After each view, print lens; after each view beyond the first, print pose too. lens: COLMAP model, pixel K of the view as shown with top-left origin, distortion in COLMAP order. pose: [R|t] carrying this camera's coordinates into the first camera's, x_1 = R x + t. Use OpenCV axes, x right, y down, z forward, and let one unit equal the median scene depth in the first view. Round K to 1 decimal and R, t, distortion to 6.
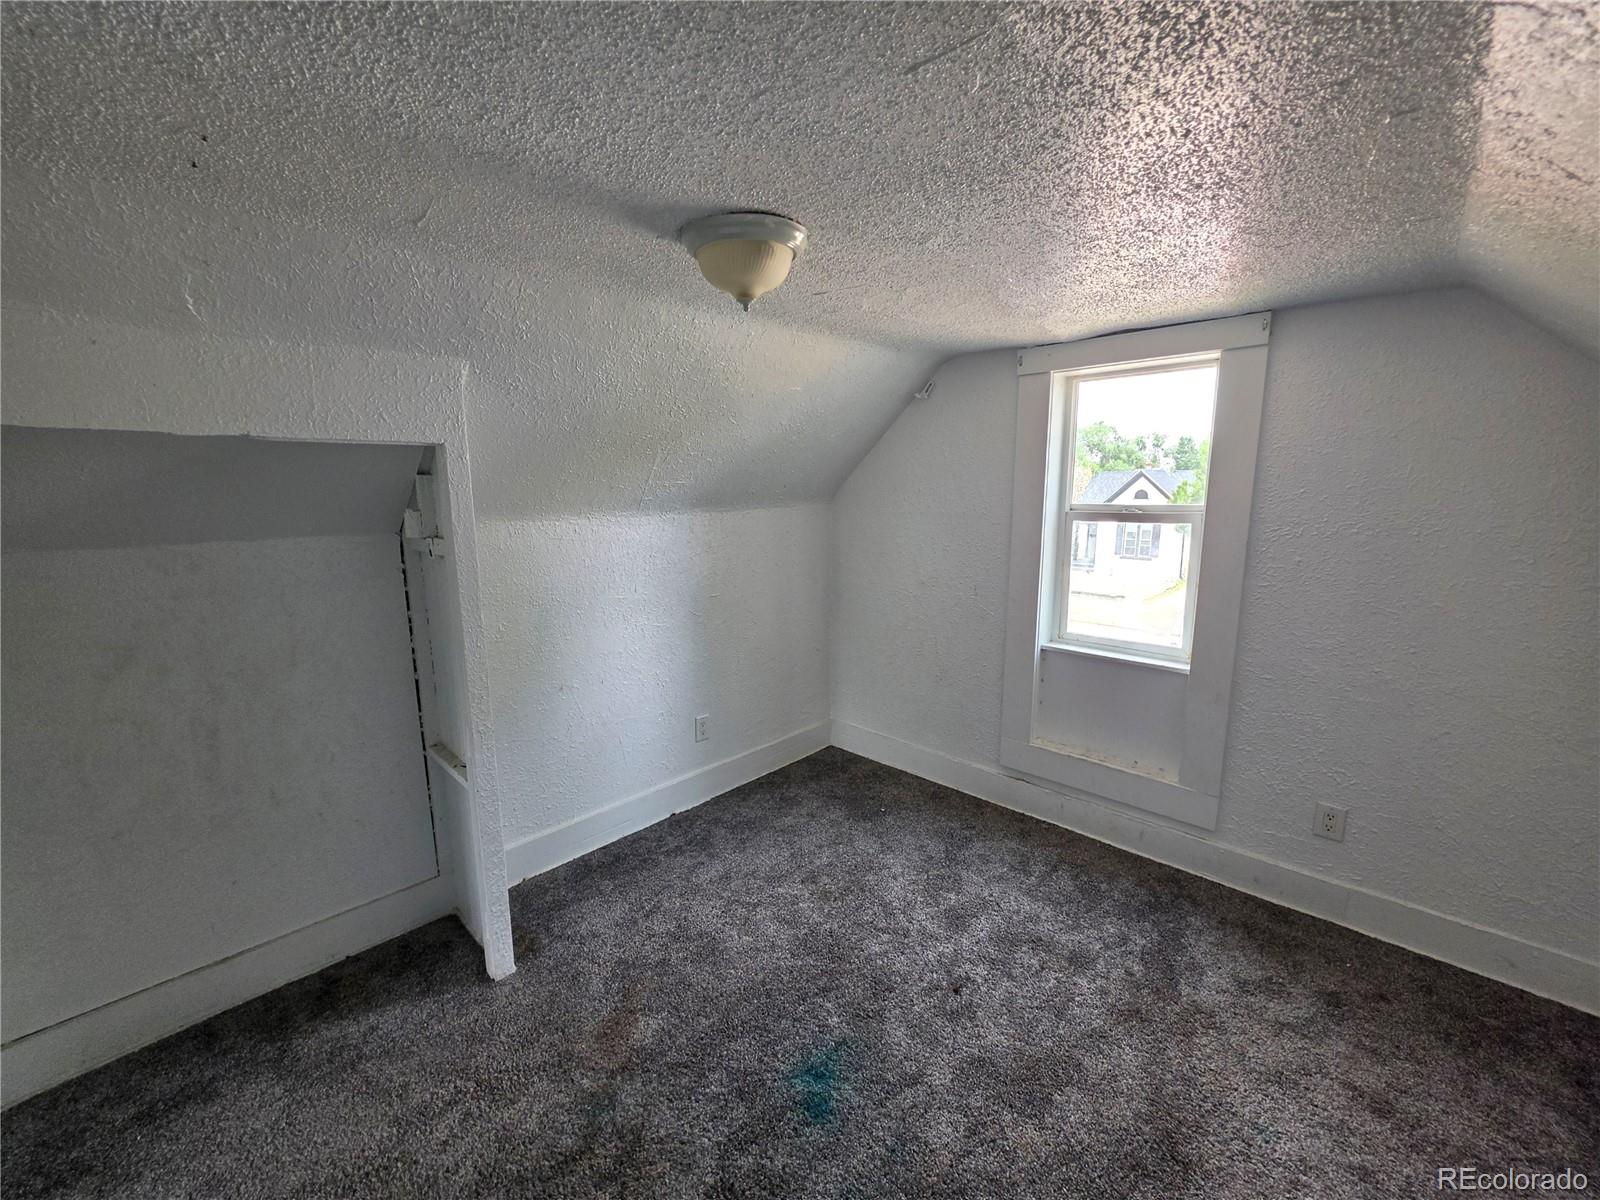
lens RADIAL K [[642.0, 0, 813.3], [0, 642.0, 595.7], [0, 0, 1]] dist [-0.003098, 0.002020]
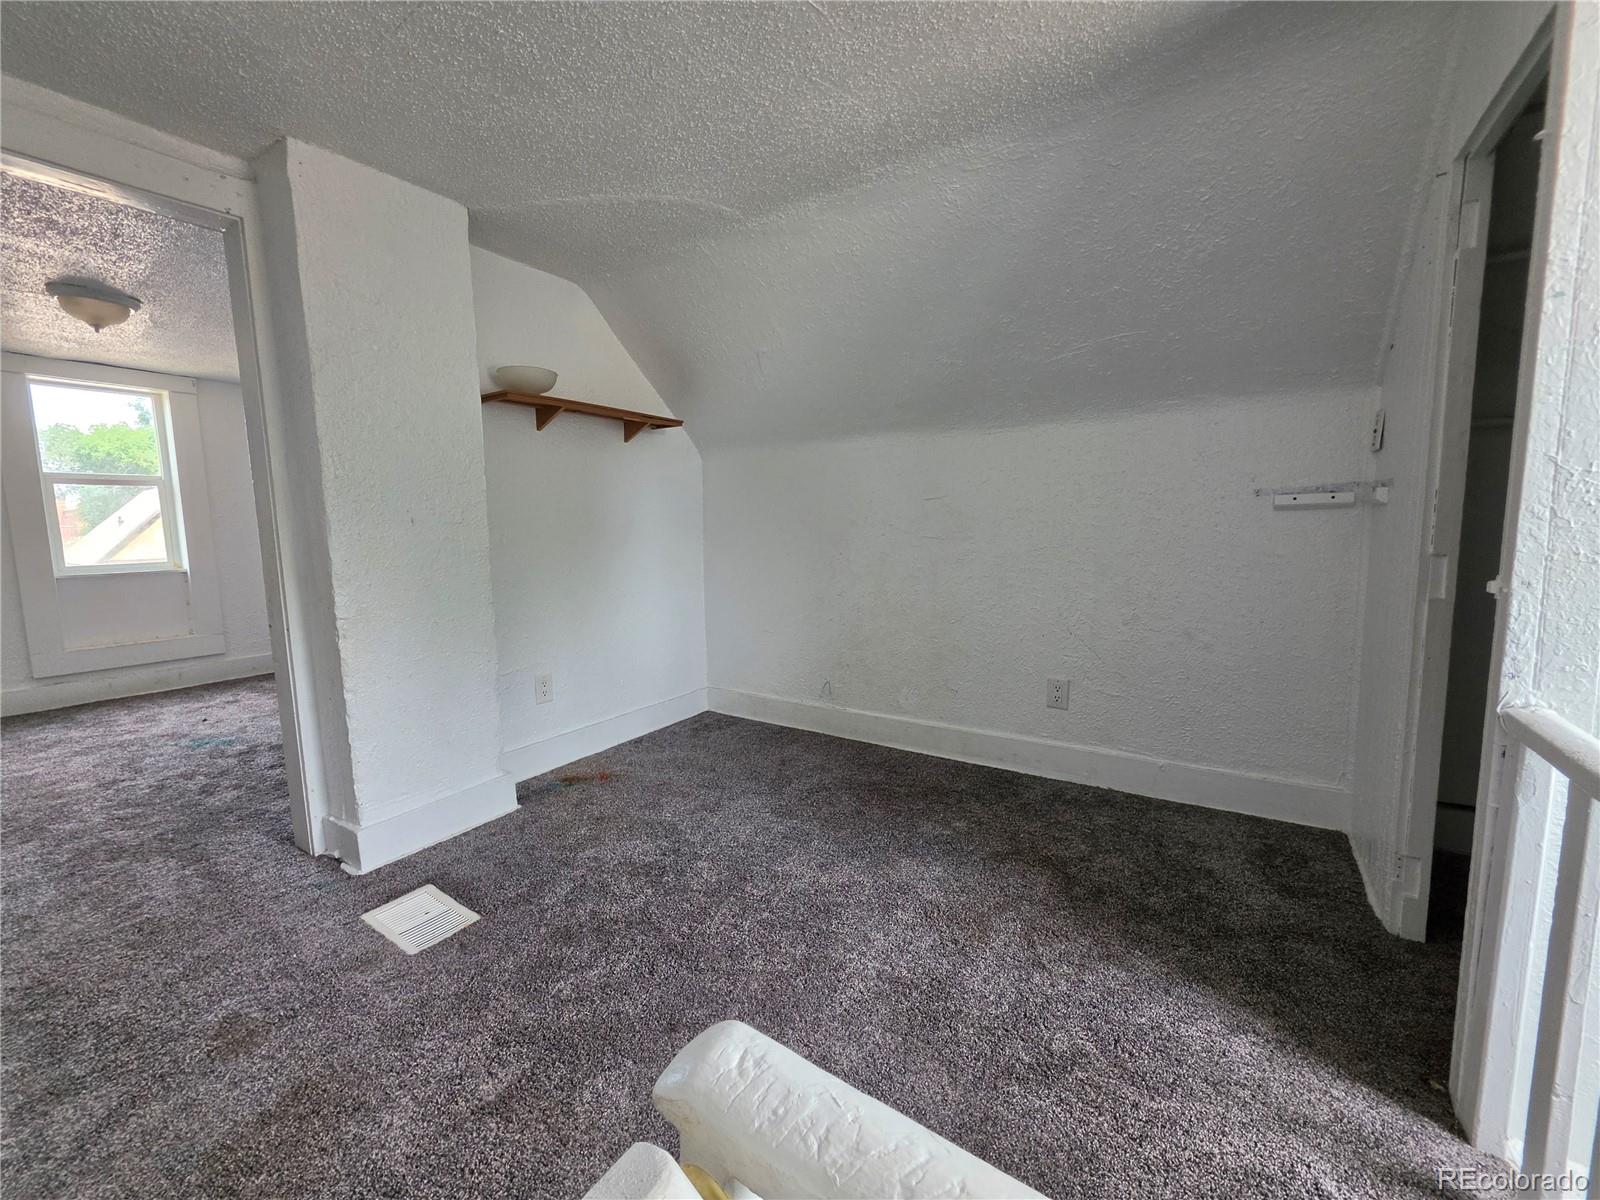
lens RADIAL K [[642.0, 0, 788.6], [0, 642.0, 592.5], [0, 0, 1]] dist [-0.003098, 0.002020]
pose [[-0.165694, -0.096200, 0.981474, -1.424994], [0.189455, 0.973588, 0.127411, 0.270696], [-0.967808, 0.207056, -0.143092, -0.331894]]
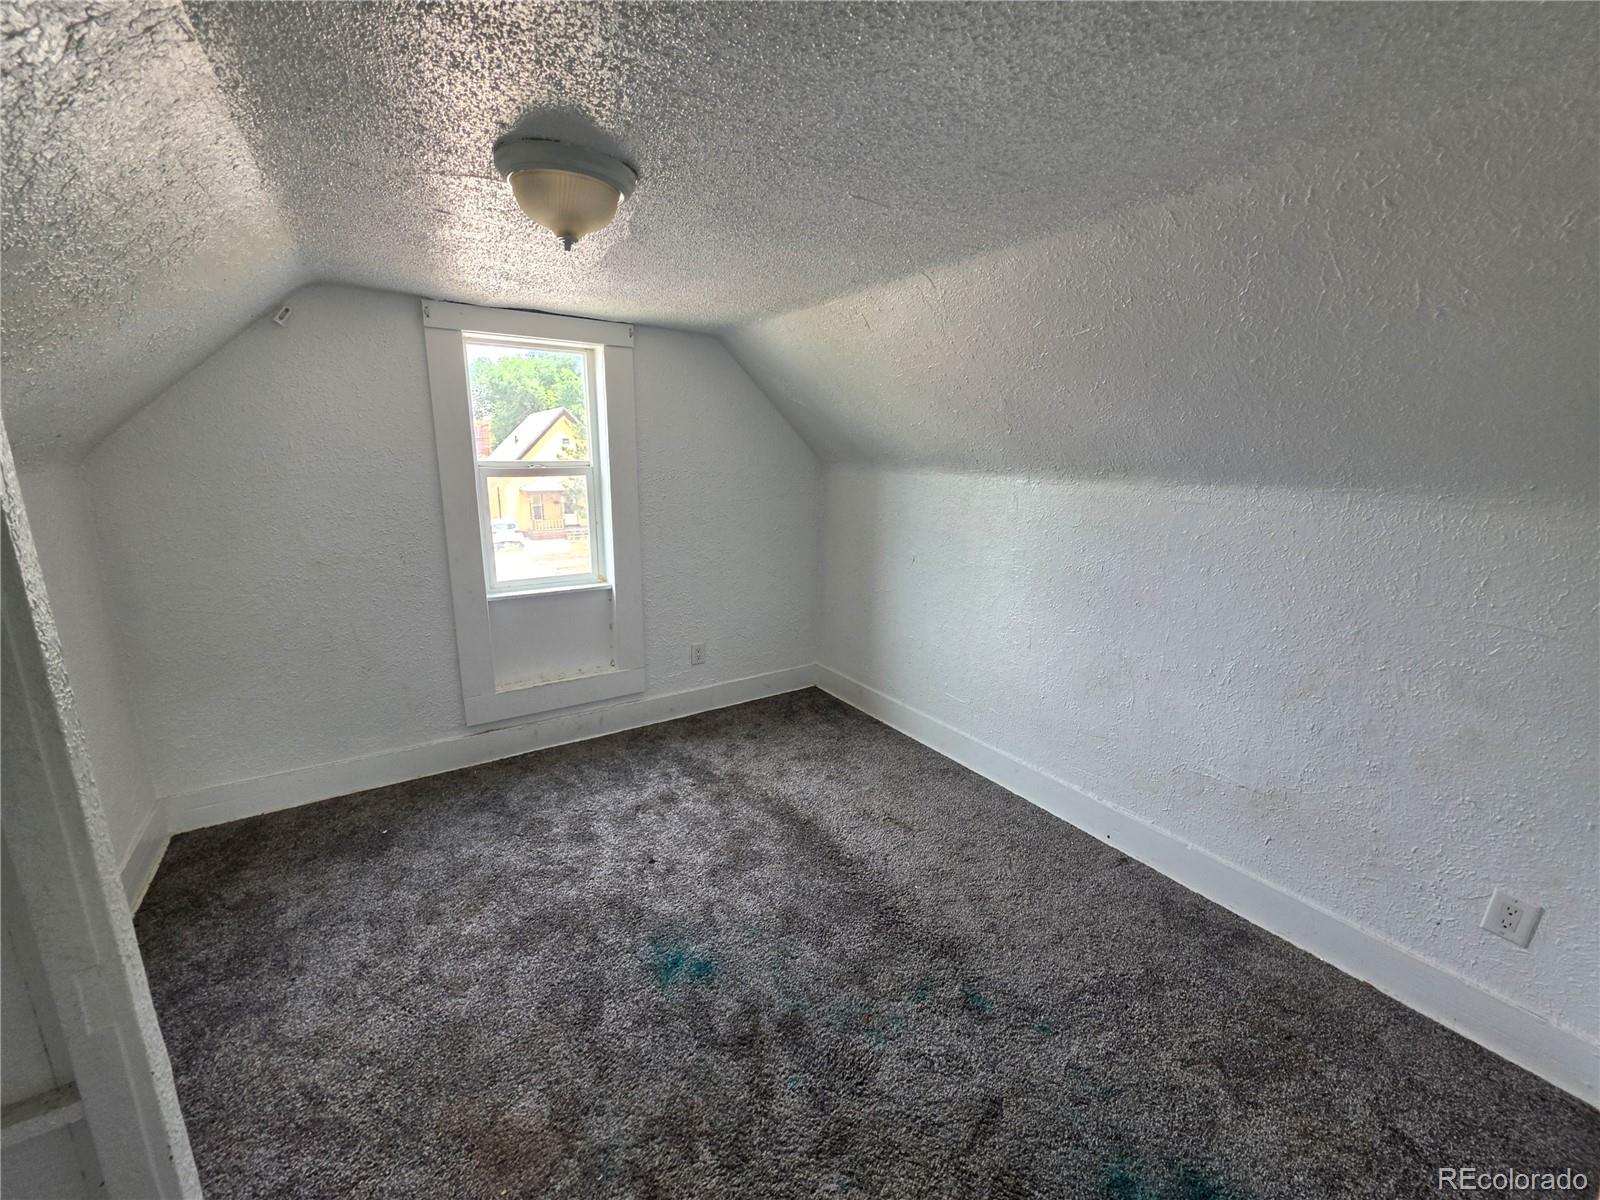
lens RADIAL K [[642.0, 0, 789.7], [0, 642.0, 594.6], [0, 0, 1]] dist [-0.003098, 0.002020]
pose [[0.237902, -0.206169, 0.949156, -0.607983], [0.152156, 0.973058, 0.173223, -0.039914], [-0.959297, 0.103210, 0.262863, 0.294921]]
